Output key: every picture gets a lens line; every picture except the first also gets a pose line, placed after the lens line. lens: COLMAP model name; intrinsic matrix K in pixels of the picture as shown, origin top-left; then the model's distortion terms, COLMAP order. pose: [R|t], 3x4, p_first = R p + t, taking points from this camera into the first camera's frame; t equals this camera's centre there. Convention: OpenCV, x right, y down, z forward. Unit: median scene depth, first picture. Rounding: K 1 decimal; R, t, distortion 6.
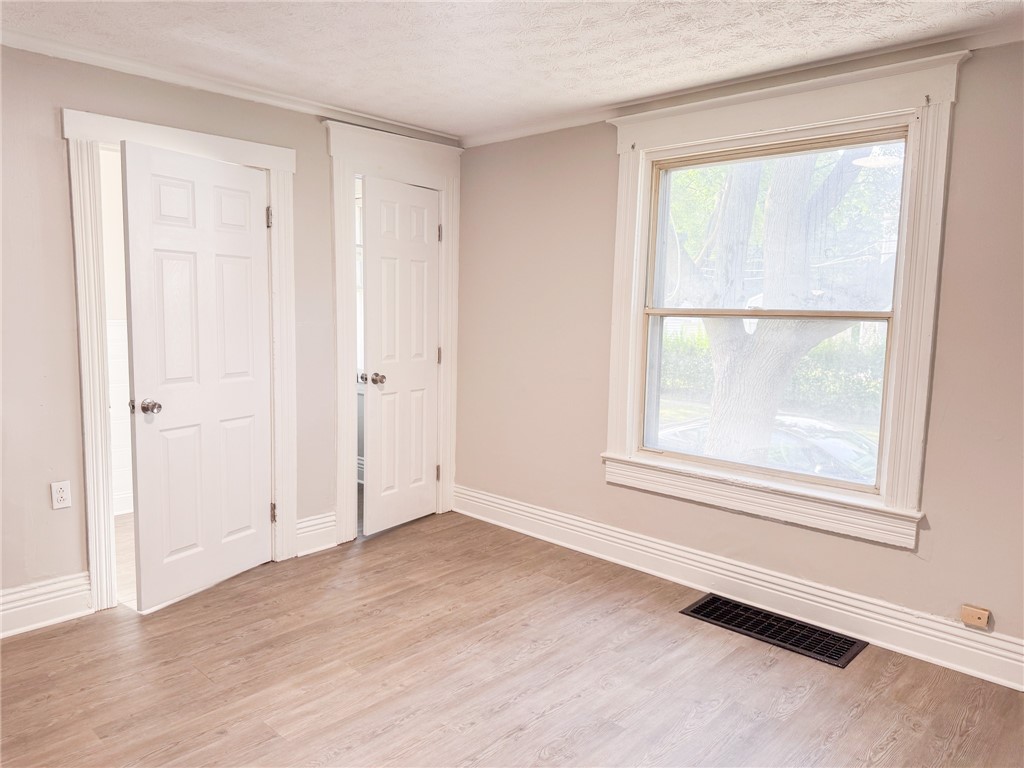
lens RADIAL K [[727.5, 0, 512.0], [0, 727.5, 384.0], [0, 0, 1]] dist [0.086236, -0.000021]
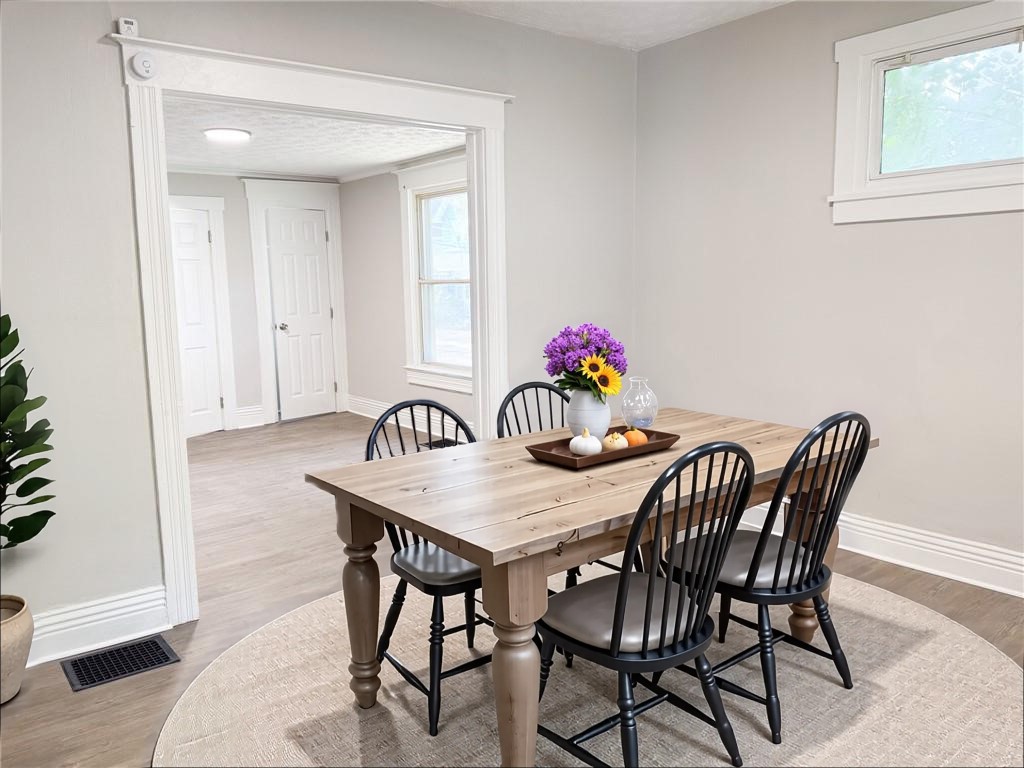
lens RADIAL K [[719.0, 0, 512.0], [0, 719.0, 384.0], [0, 0, 1]] dist [-0.000682, -0.000095]
pose [[0.993396, -0.017892, -0.113335, 0.547292], [0.022278, 0.999046, 0.037555, 0.077118], [0.112555, -0.039832, 0.992847, -0.617555]]
